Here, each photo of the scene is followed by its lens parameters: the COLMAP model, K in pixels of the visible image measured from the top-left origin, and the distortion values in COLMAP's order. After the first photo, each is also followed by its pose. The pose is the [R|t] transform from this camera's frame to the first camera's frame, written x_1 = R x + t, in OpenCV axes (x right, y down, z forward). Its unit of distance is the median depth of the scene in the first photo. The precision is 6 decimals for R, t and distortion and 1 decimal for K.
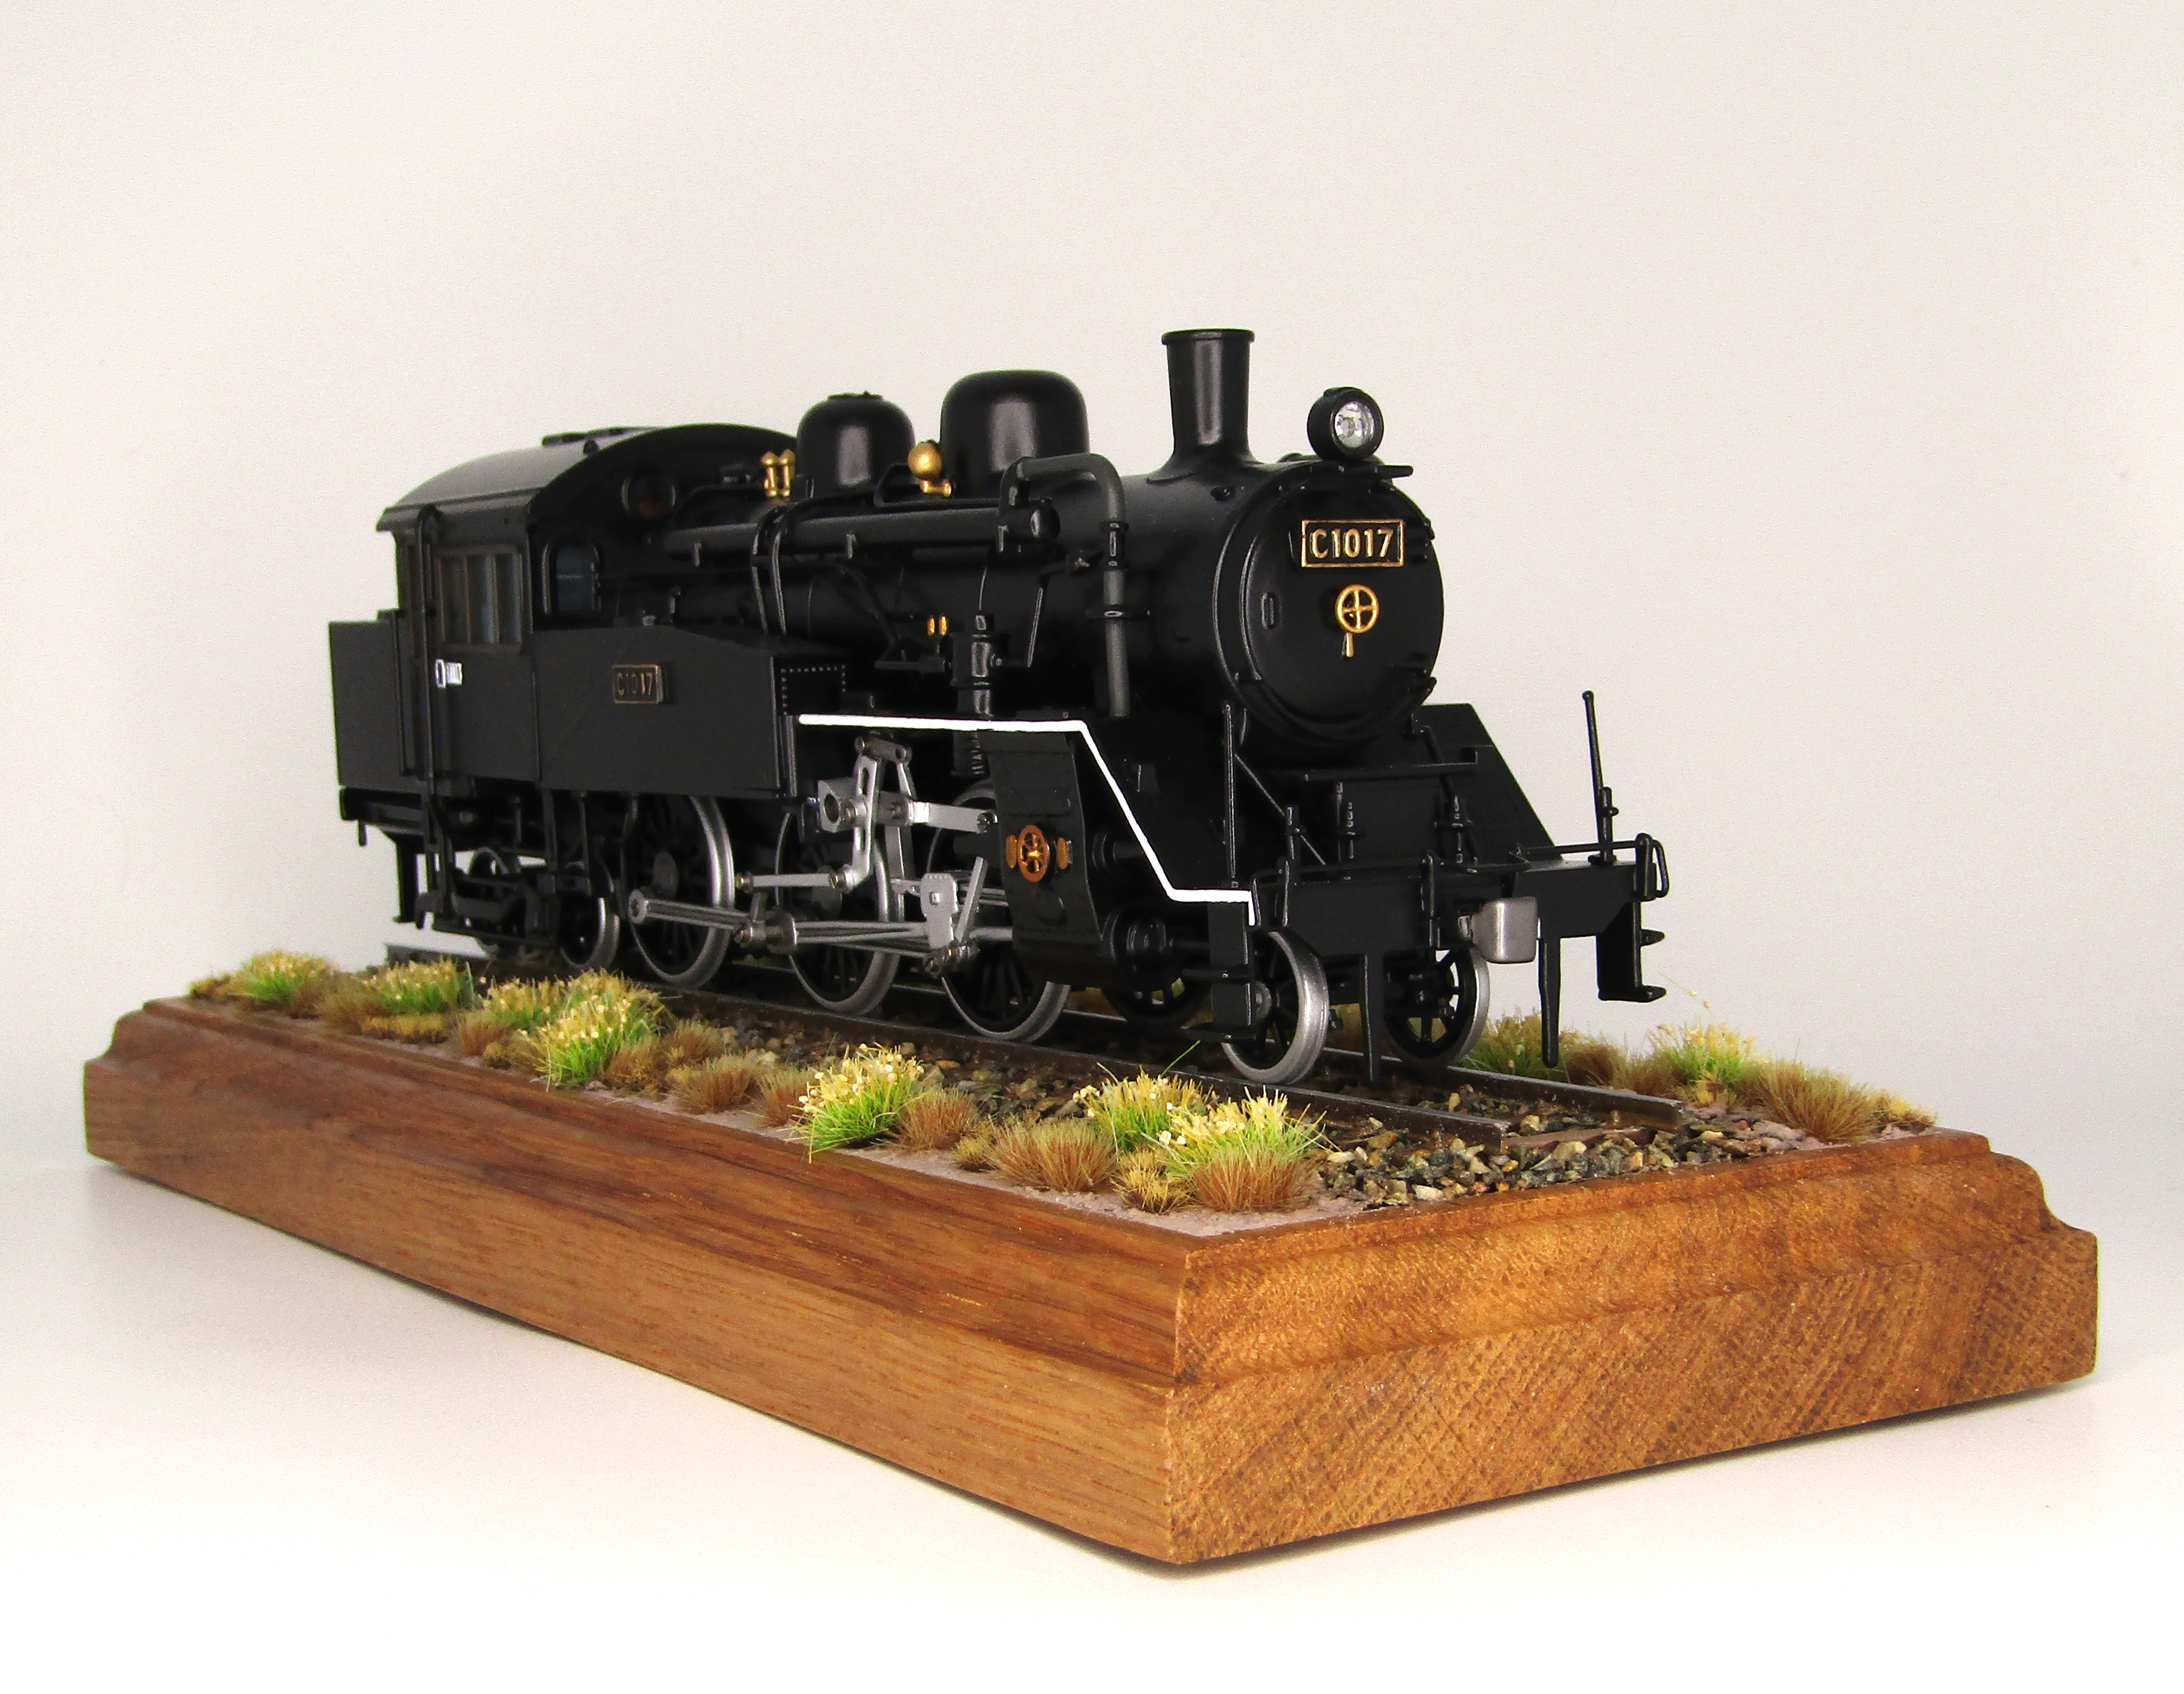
lens RADIAL K [[3327.1, 0, 1176.2], [0, 3327.1, 829.0], [0, 0, 1]] dist [0.003727, 0.000000]
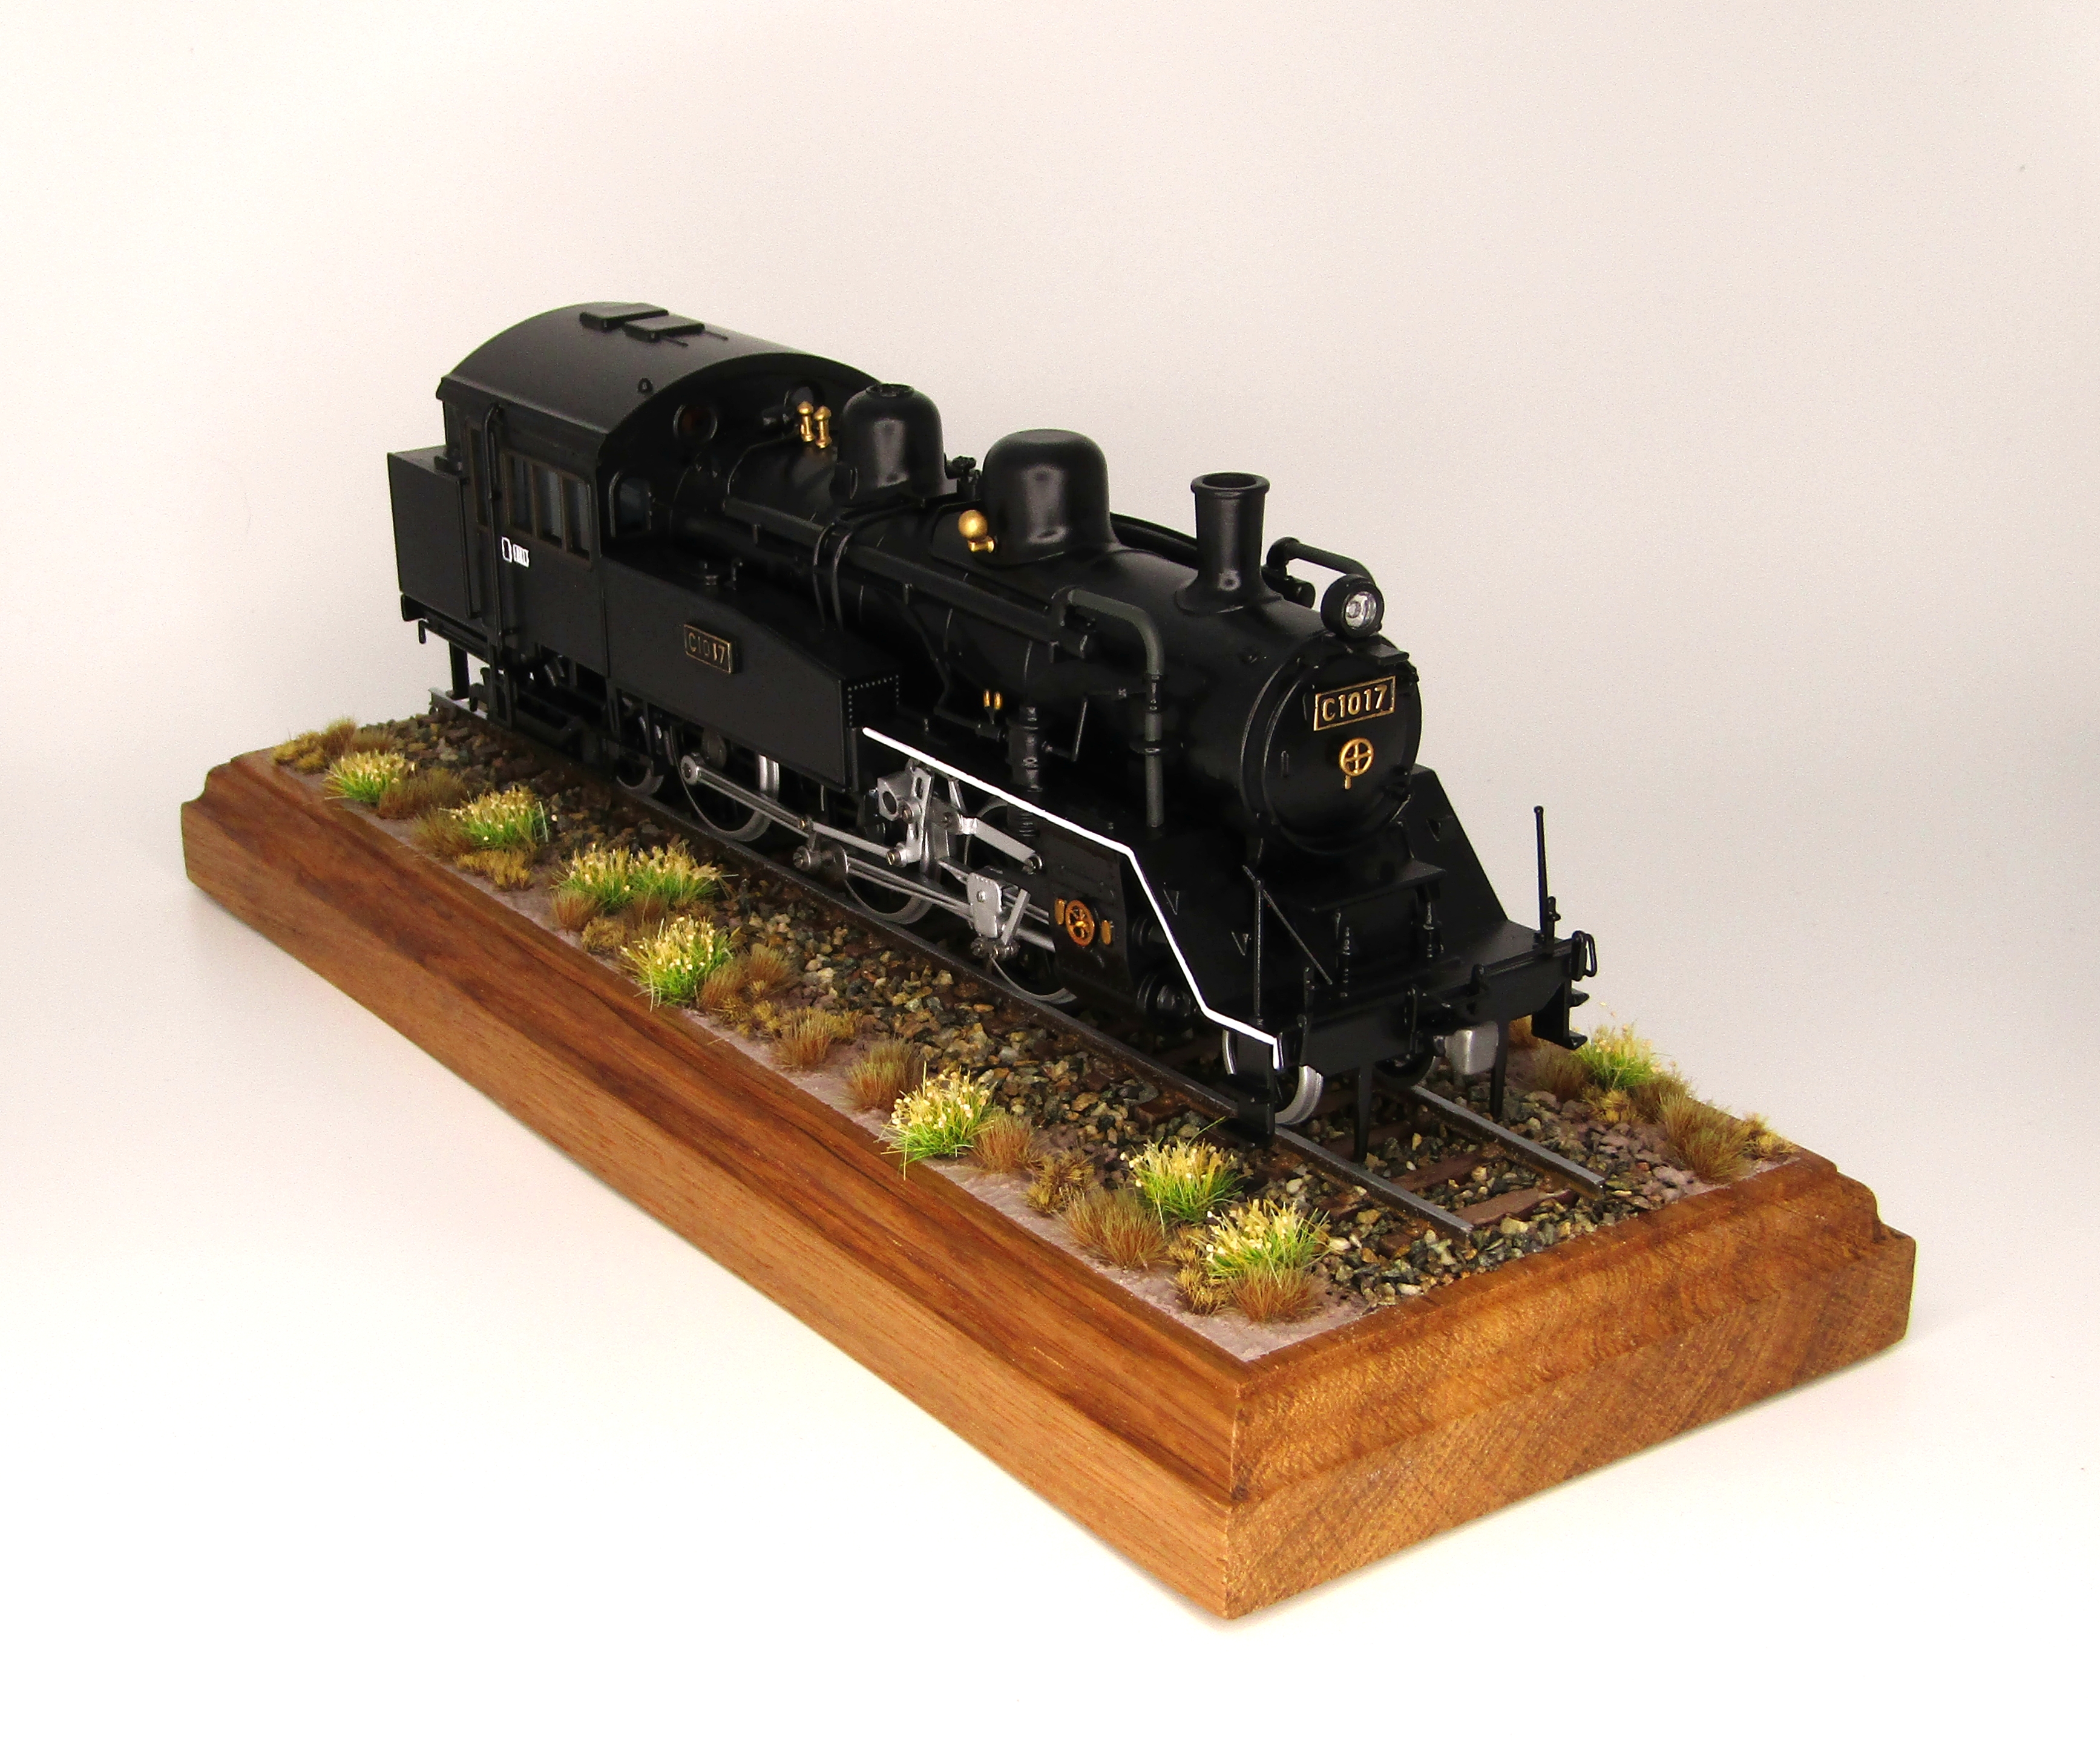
lens RADIAL K [[3251.7, 0, 983.0], [0, 3251.7, 835.7], [0, 0, 1]] dist [0.035792, 0.000000]
pose [[0.999861, 0.009193, 0.013882, -0.098222], [-0.012706, 0.960091, 0.279401, -0.369100], [-0.010759, -0.279538, 0.960074, -0.148758]]
